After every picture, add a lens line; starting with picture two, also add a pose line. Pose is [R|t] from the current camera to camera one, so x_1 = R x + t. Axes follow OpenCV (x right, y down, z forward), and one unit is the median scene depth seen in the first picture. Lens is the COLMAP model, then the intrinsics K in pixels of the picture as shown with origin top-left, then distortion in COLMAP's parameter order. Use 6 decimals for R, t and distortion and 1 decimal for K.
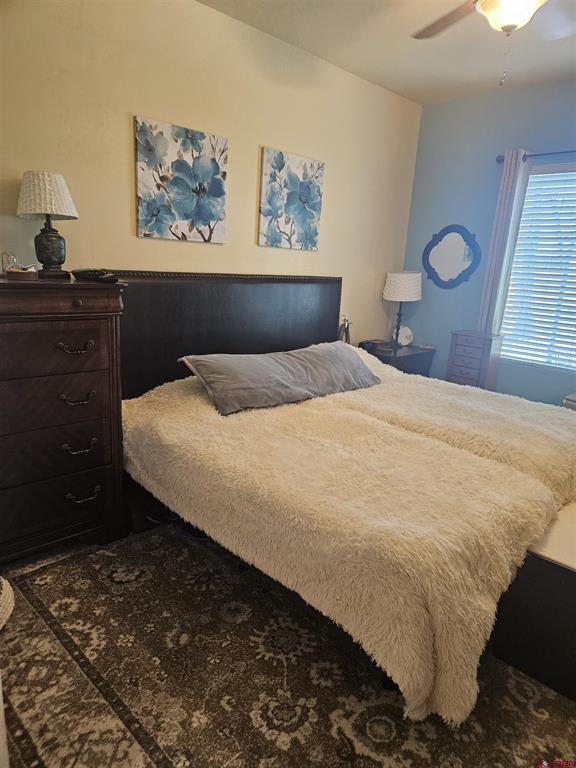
lens RADIAL K [[518.0, 0, 284.6], [0, 518.0, 384.6], [0, 0, 1]] dist [0.110369, -0.078766]
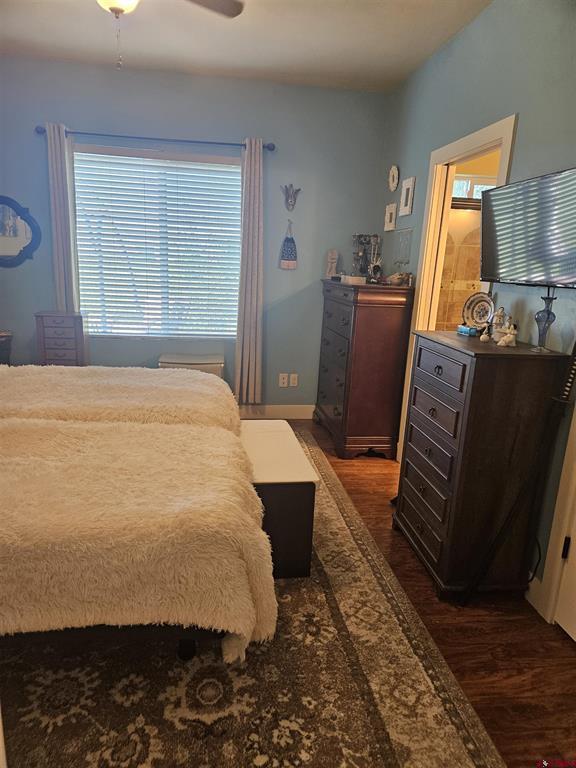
lens RADIAL K [[518.0, 0, 284.6], [0, 518.0, 384.6], [0, 0, 1]] dist [0.110369, -0.078766]
pose [[0.604369, -0.215772, 0.766929, -0.353583], [0.179350, 0.974766, 0.132912, -0.052999], [-0.776255, 0.057221, 0.627817, 0.164254]]
